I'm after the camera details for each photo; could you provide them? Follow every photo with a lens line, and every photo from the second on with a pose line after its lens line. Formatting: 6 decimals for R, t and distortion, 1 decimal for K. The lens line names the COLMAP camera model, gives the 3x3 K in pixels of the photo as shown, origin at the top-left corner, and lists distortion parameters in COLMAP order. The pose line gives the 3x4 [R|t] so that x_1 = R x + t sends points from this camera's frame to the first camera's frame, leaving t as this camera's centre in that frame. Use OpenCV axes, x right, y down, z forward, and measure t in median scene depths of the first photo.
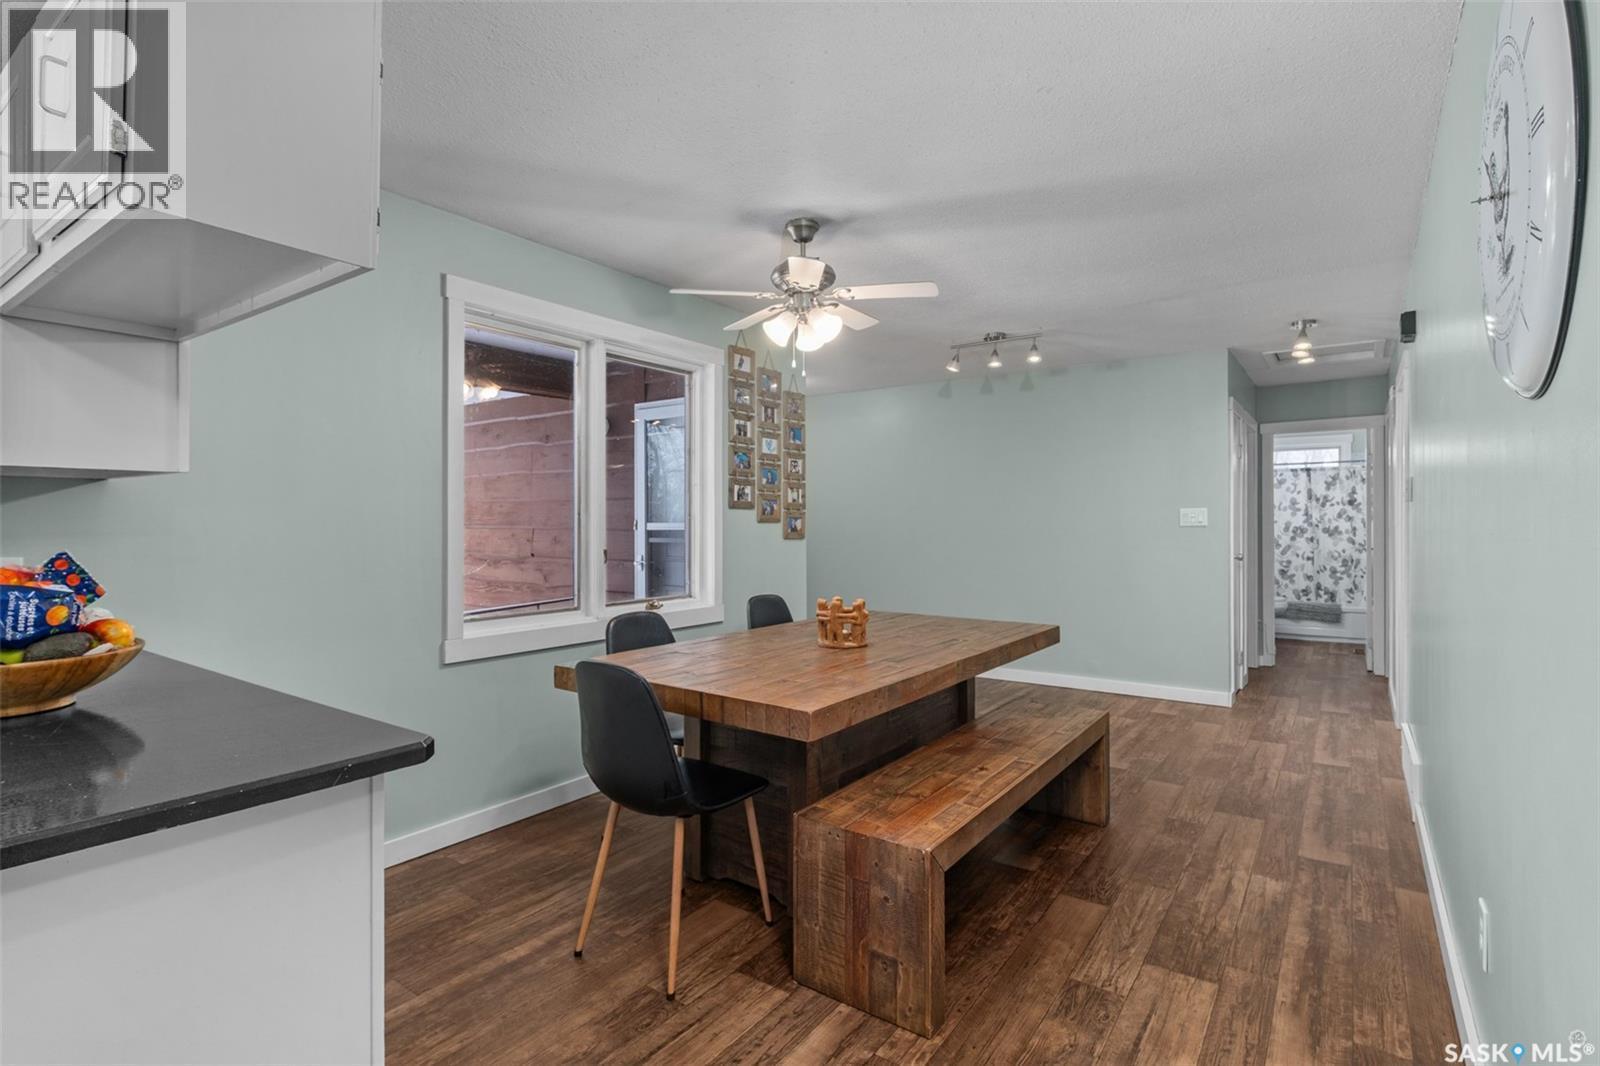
lens RADIAL K [[722.1, 0, 830.0], [0, 722.1, 524.5], [0, 0, 1]] dist [-0.004745, -0.002744]
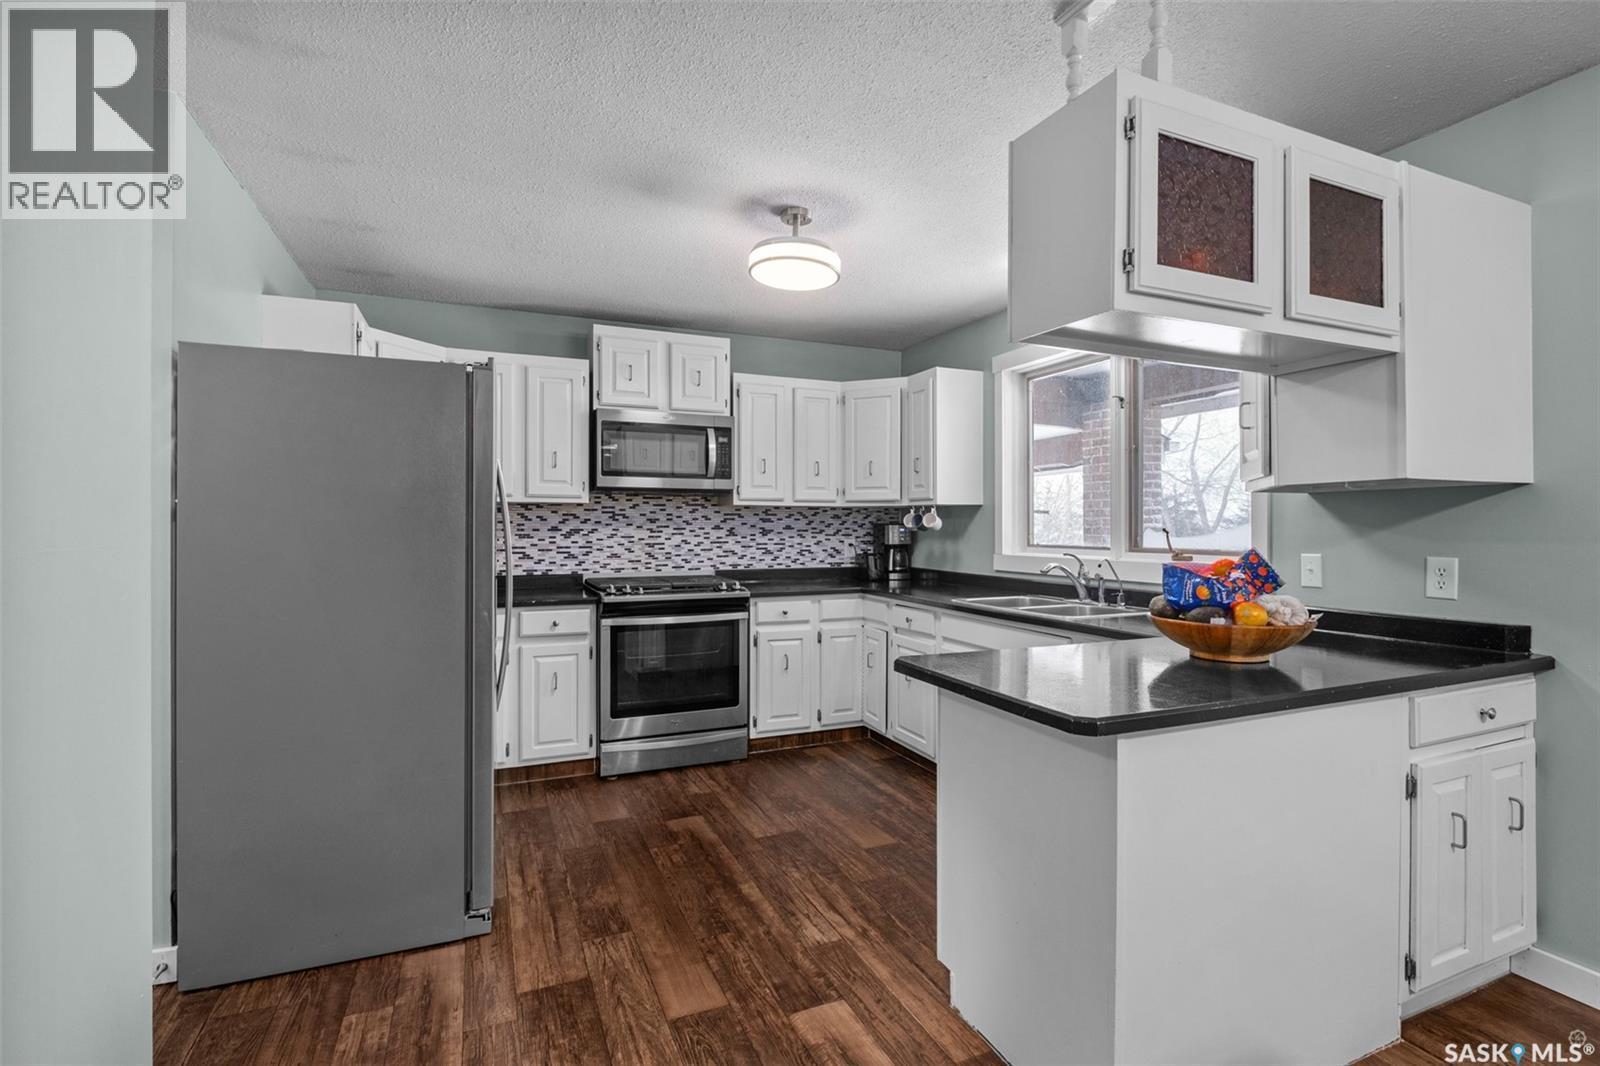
lens RADIAL K [[722.1, 0, 791.5], [0, 722.1, 536.0], [0, 0, 1]] dist [-0.004745, -0.002744]
pose [[-0.521438, 0.000837, -0.853289, 1.174053], [0.004158, 0.999990, -0.001560, 0.012968], [0.853279, -0.004362, -0.521436, 1.819678]]
